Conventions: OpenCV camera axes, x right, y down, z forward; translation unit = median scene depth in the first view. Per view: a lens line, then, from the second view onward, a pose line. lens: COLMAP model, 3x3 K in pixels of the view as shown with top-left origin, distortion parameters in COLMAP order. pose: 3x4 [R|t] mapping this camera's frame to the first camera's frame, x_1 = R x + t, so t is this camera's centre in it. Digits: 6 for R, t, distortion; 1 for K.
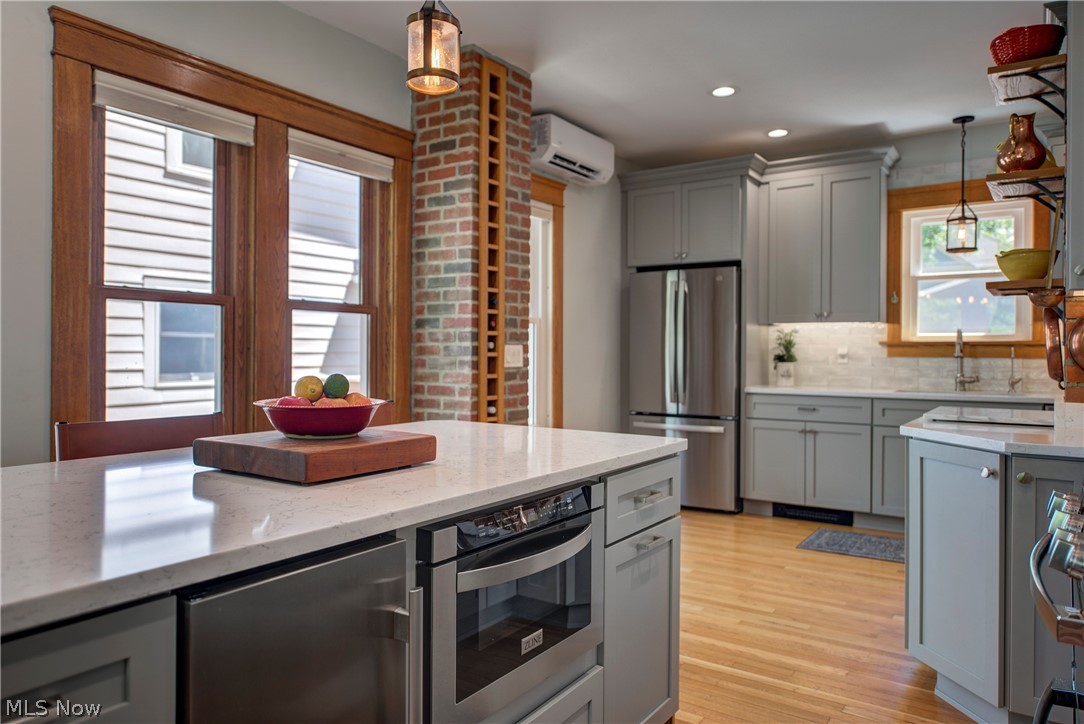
lens RADIAL K [[737.6, 0, 538.4], [0, 737.6, 354.2], [0, 0, 1]] dist [0.000366, -0.003574]
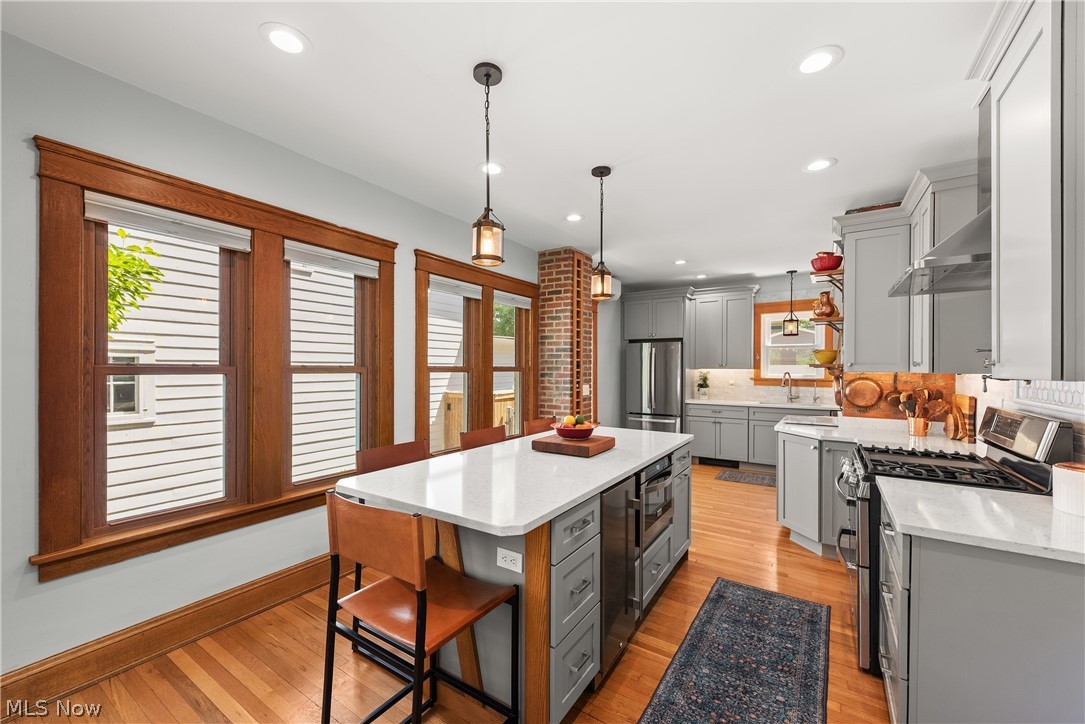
lens RADIAL K [[428.4, 0, 545.1], [0, 428.4, 369.9], [0, 0, 1]] dist [-0.001575, -0.000177]
pose [[0.999675, -0.002430, 0.025392, -0.186883], [0.002373, 0.999995, 0.002295, -0.059958], [-0.025397, -0.002234, 0.999675, -0.236098]]
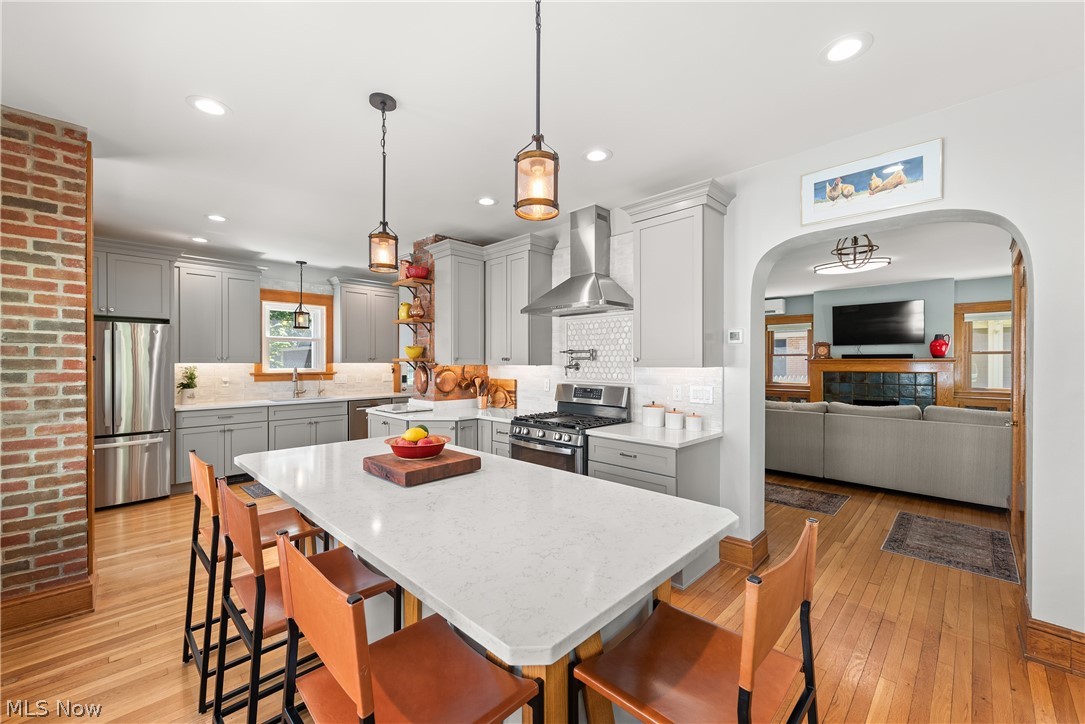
lens RADIAL K [[428.4, 0, 542.7], [0, 428.4, 362.5], [0, 0, 1]] dist [-0.001575, -0.000177]
pose [[0.169574, -0.005441, 0.985502, -0.585514], [0.003014, 0.999983, 0.005003, -0.063538], [-0.985513, 0.002122, 0.169587, 0.199907]]
